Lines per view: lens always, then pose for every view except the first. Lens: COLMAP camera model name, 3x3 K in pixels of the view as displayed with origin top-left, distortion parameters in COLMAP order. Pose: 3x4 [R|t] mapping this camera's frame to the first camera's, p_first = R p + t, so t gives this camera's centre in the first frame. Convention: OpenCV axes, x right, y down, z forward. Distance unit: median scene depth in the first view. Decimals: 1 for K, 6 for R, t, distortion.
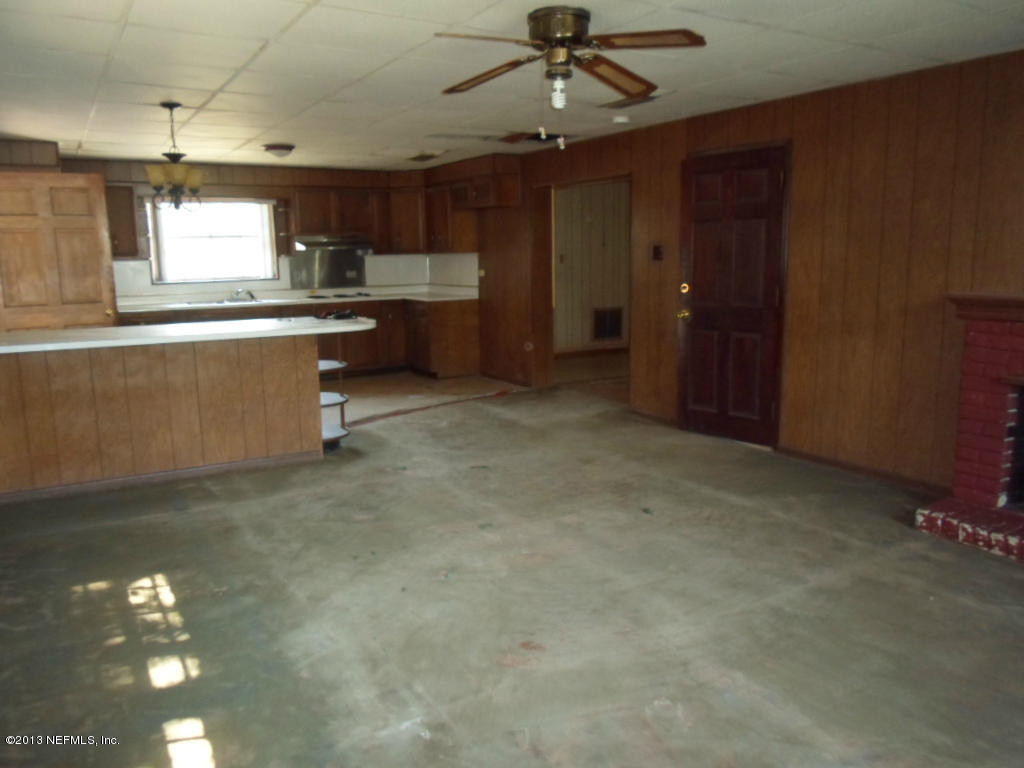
lens RADIAL K [[795.8, 0, 506.9], [0, 795.8, 386.6], [0, 0, 1]] dist [-0.032862, -0.000234]
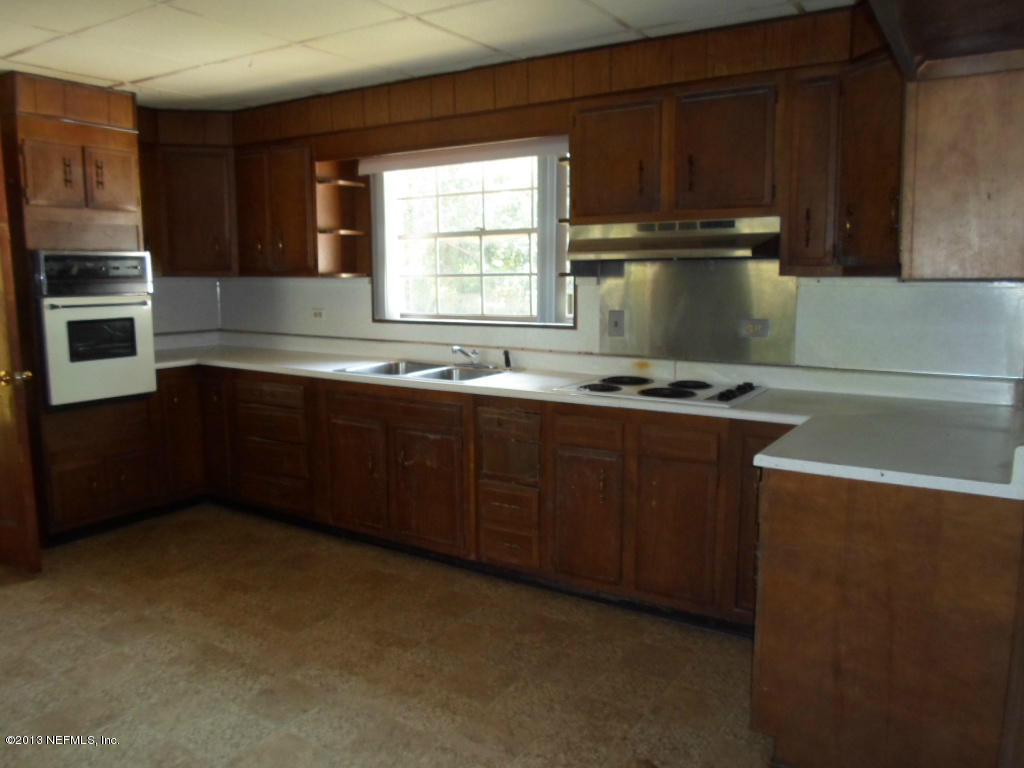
lens RADIAL K [[795.8, 0, 506.9], [0, 795.8, 386.6], [0, 0, 1]] dist [-0.032862, -0.000234]
pose [[0.435118, 0.148742, -0.888002, 0.086436], [-0.156644, 0.983725, 0.088020, -0.140867], [0.886642, 0.100801, 0.451336, 0.798912]]
